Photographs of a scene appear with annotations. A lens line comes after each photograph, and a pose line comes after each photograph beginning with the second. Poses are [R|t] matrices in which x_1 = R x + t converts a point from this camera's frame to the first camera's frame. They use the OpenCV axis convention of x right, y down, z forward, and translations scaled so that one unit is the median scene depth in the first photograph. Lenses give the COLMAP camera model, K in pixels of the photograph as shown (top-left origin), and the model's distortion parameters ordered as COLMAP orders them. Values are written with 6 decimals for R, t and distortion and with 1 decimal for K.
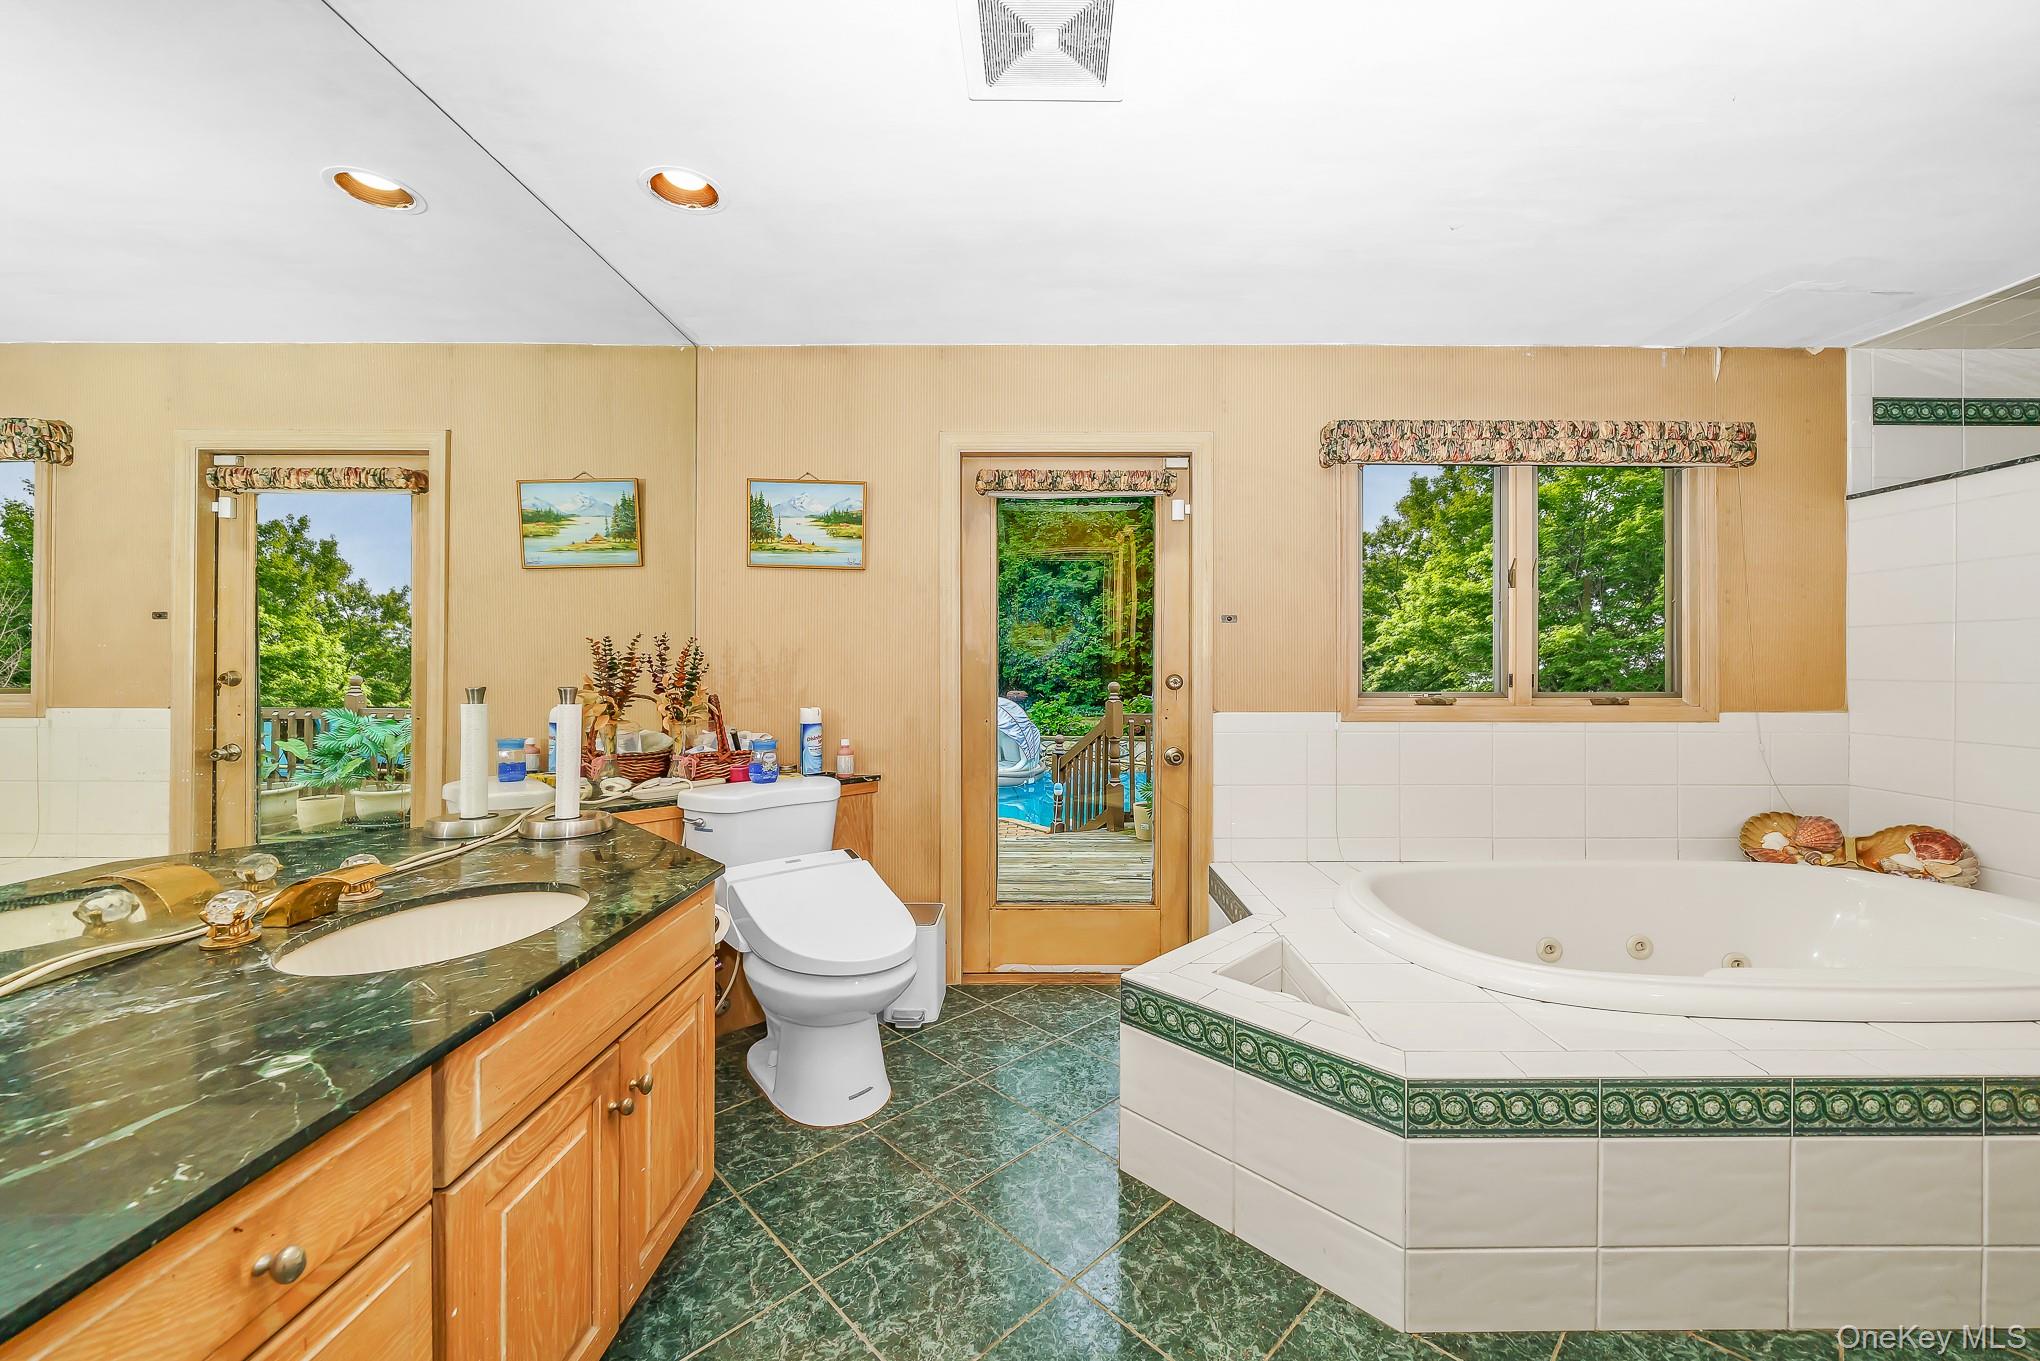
lens RADIAL K [[787.0, 0, 1029.3], [0, 787.0, 666.6], [0, 0, 1]] dist [-0.003442, -0.000374]
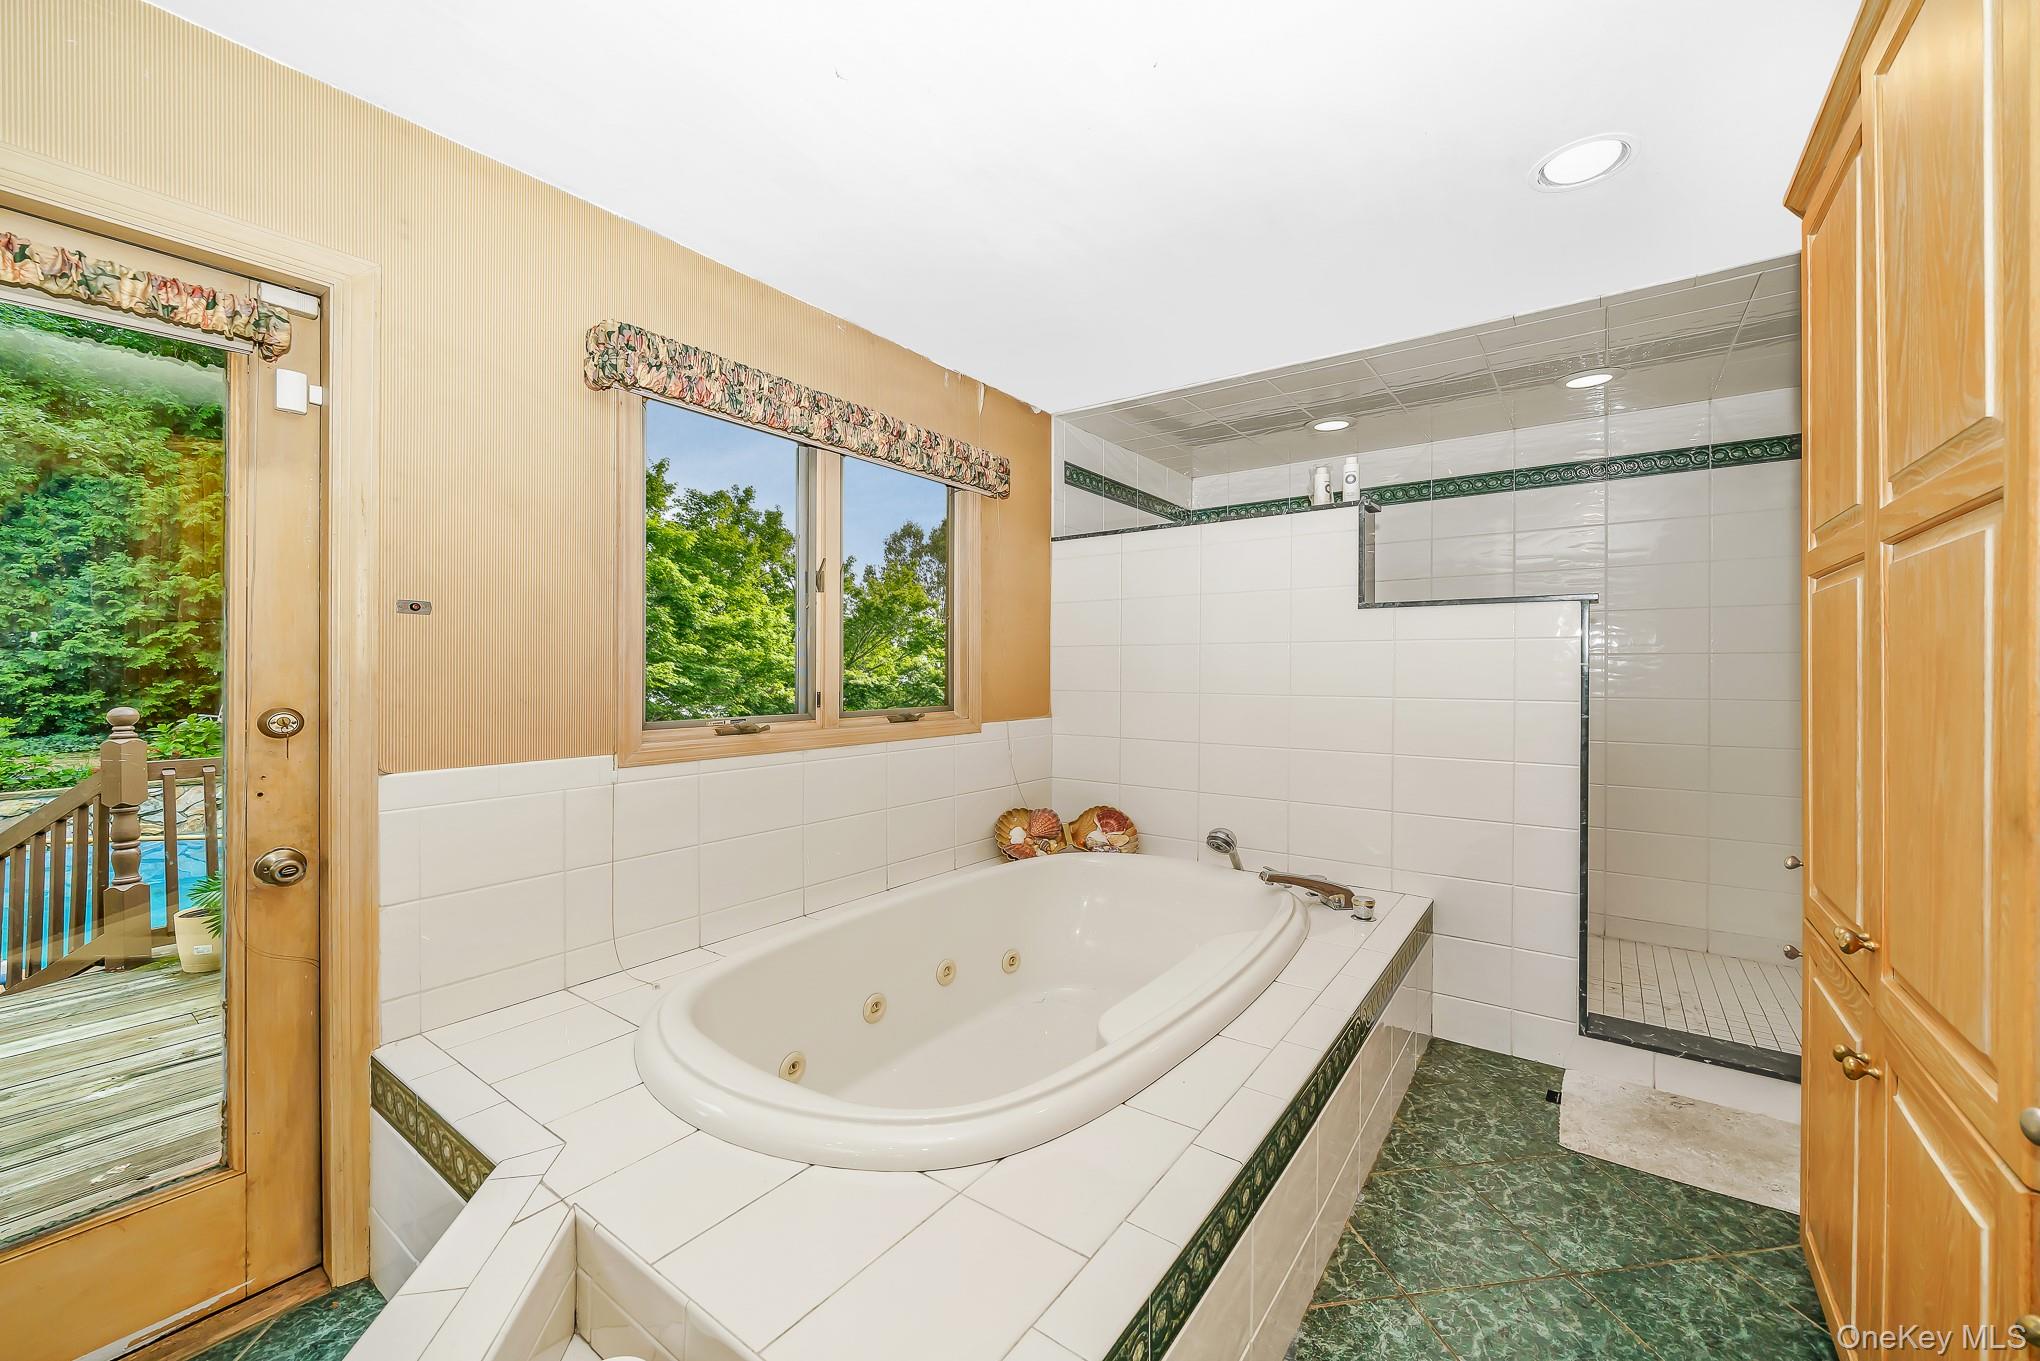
lens RADIAL K [[787.0, 0, 1060.6], [0, 787.0, 669.0], [0, 0, 1]] dist [-0.003442, -0.000374]
pose [[0.560653, -0.000904, 0.828050, 0.048594], [0.002576, 0.999996, -0.000652, -0.015409], [-0.828047, 0.002499, 0.560653, 0.311595]]
